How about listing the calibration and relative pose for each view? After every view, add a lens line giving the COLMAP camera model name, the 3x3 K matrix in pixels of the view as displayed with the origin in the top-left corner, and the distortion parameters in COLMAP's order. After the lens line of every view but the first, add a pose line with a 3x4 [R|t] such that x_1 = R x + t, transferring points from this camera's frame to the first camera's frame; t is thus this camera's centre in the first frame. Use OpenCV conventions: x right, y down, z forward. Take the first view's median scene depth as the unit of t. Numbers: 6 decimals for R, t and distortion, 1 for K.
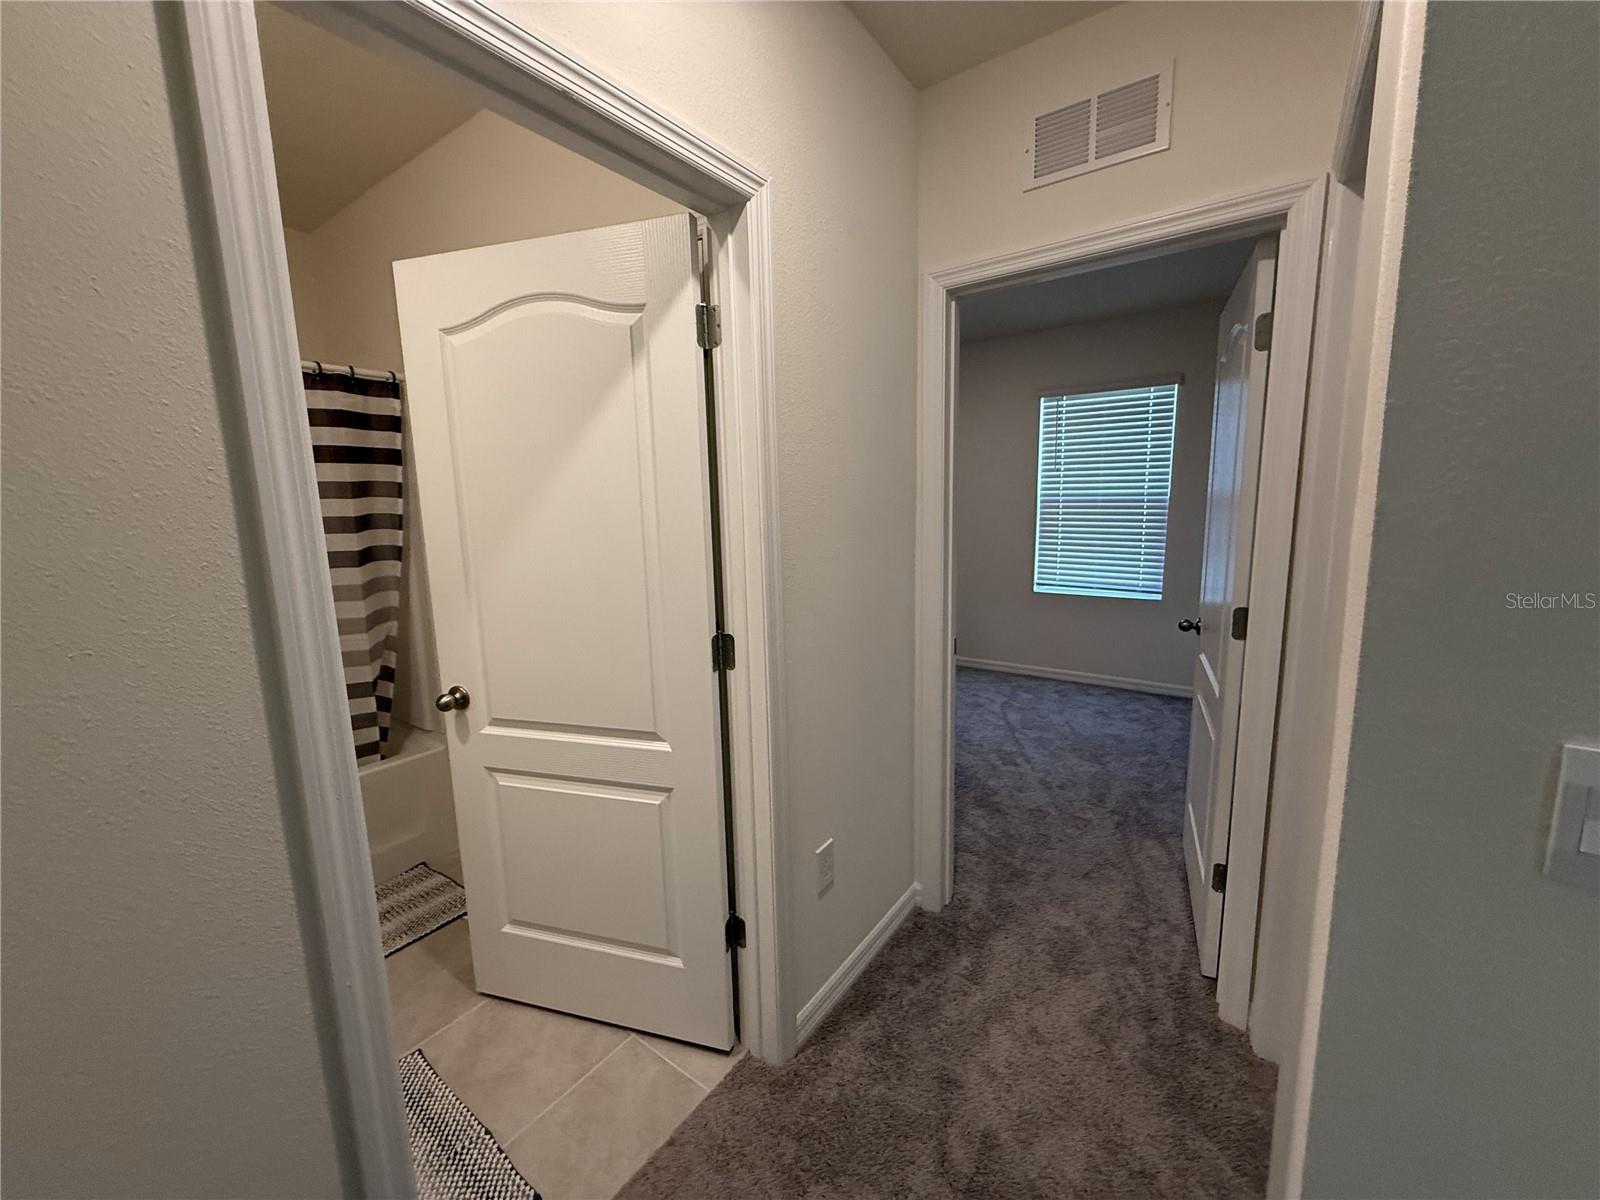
lens RADIAL K [[638.4, 0, 794.8], [0, 638.4, 598.7], [0, 0, 1]] dist [-0.000983, 0.000614]
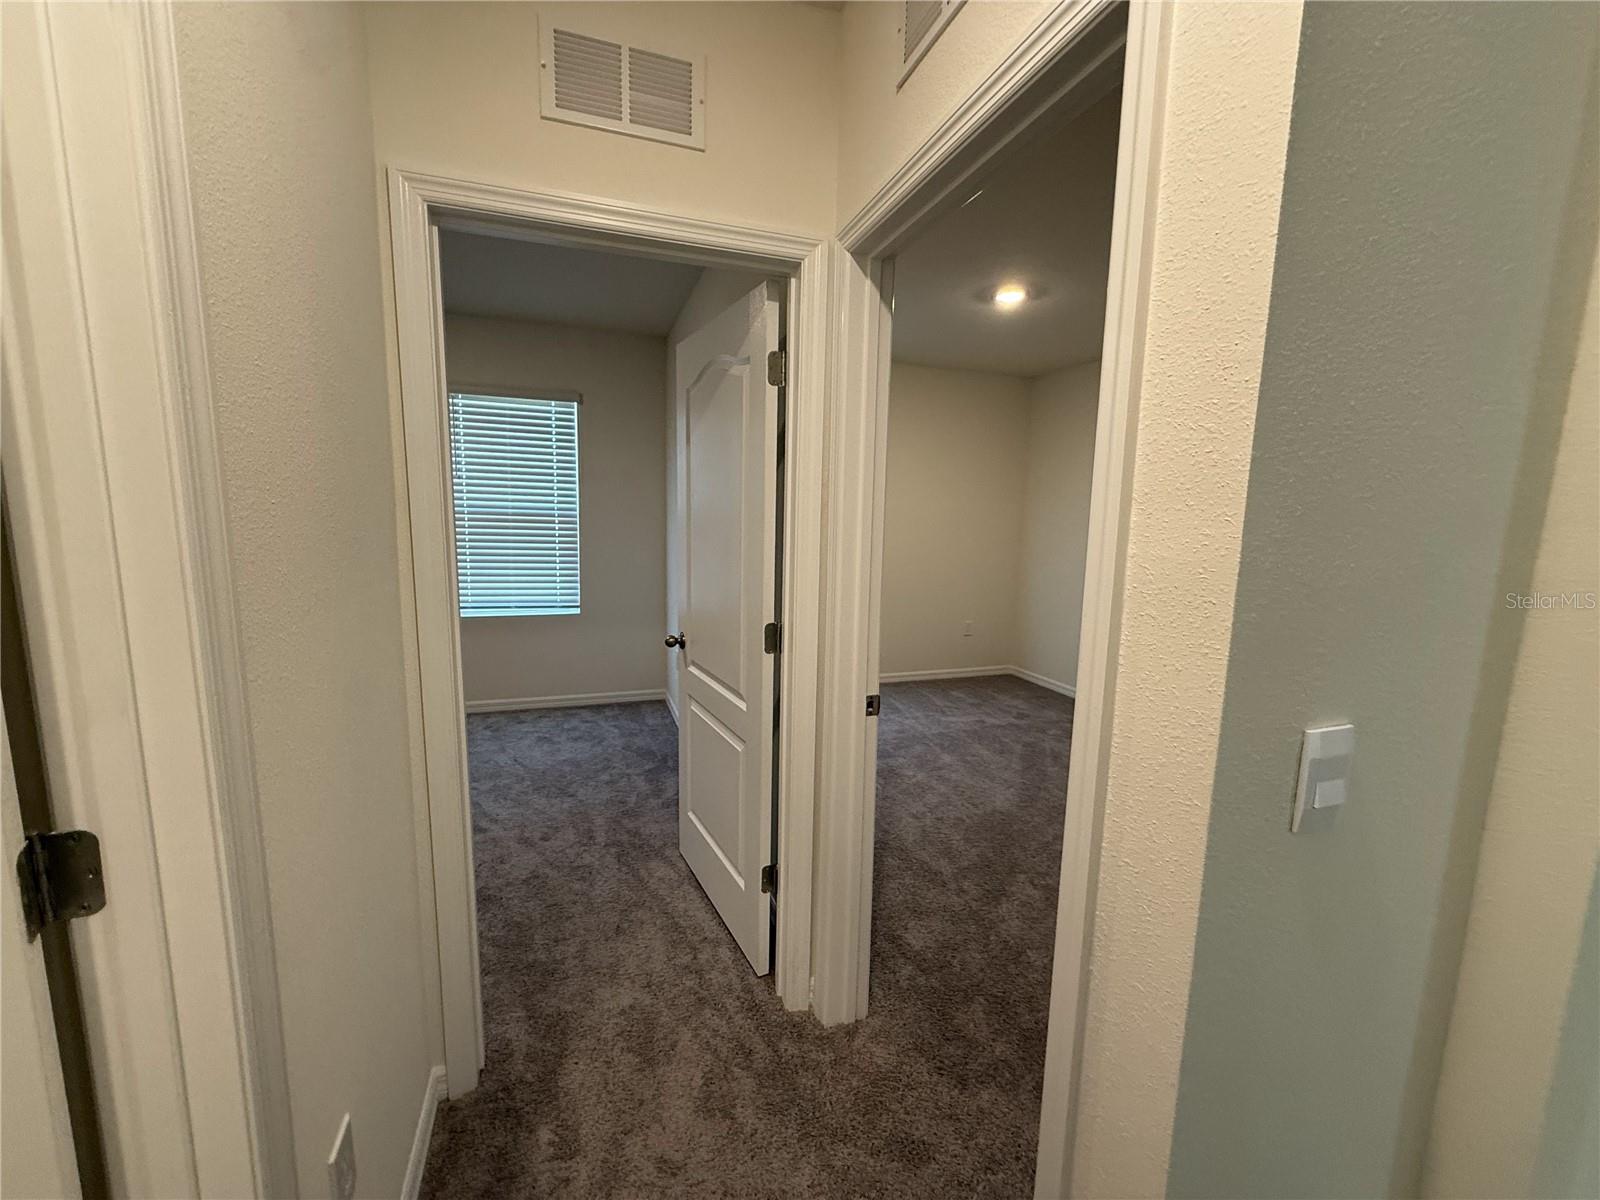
lens RADIAL K [[638.4, 0, 794.8], [0, 638.4, 598.7], [0, 0, 1]] dist [-0.000983, 0.000614]
pose [[0.576232, -0.076664, 0.813683, -0.099546], [0.090116, 0.995480, 0.029975, -0.039409], [-0.812303, 0.056053, 0.580536, 0.244924]]
